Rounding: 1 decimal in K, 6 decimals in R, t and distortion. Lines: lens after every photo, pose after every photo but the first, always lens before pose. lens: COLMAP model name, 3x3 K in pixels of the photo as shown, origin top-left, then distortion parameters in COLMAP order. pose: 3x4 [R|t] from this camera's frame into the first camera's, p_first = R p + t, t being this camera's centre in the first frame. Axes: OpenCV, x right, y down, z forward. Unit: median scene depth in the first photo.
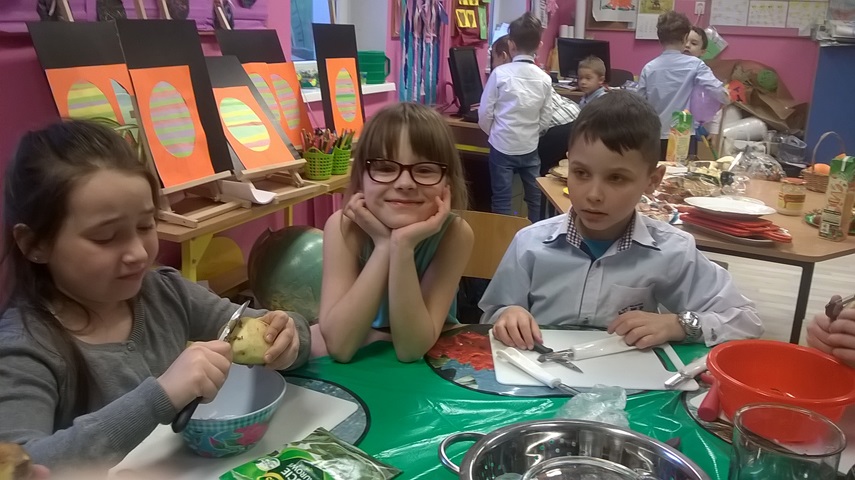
lens RADIAL K [[743.6, 0, 438.1], [0, 743.6, 256.1], [0, 0, 1]] dist [0.020047, -0.128343]
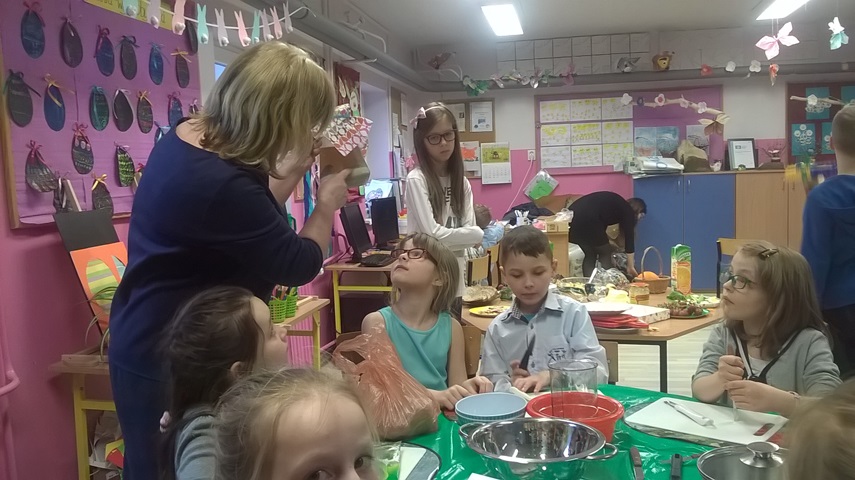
lens RADIAL K [[743.6, 0, 438.1], [0, 743.6, 256.1], [0, 0, 1]] dist [0.020047, -0.128343]
pose [[0.973793, -0.090518, 0.208649, -0.089564], [0.128607, 0.975791, -0.176896, 0.023544], [-0.187586, 0.199094, 0.961859, -0.137368]]
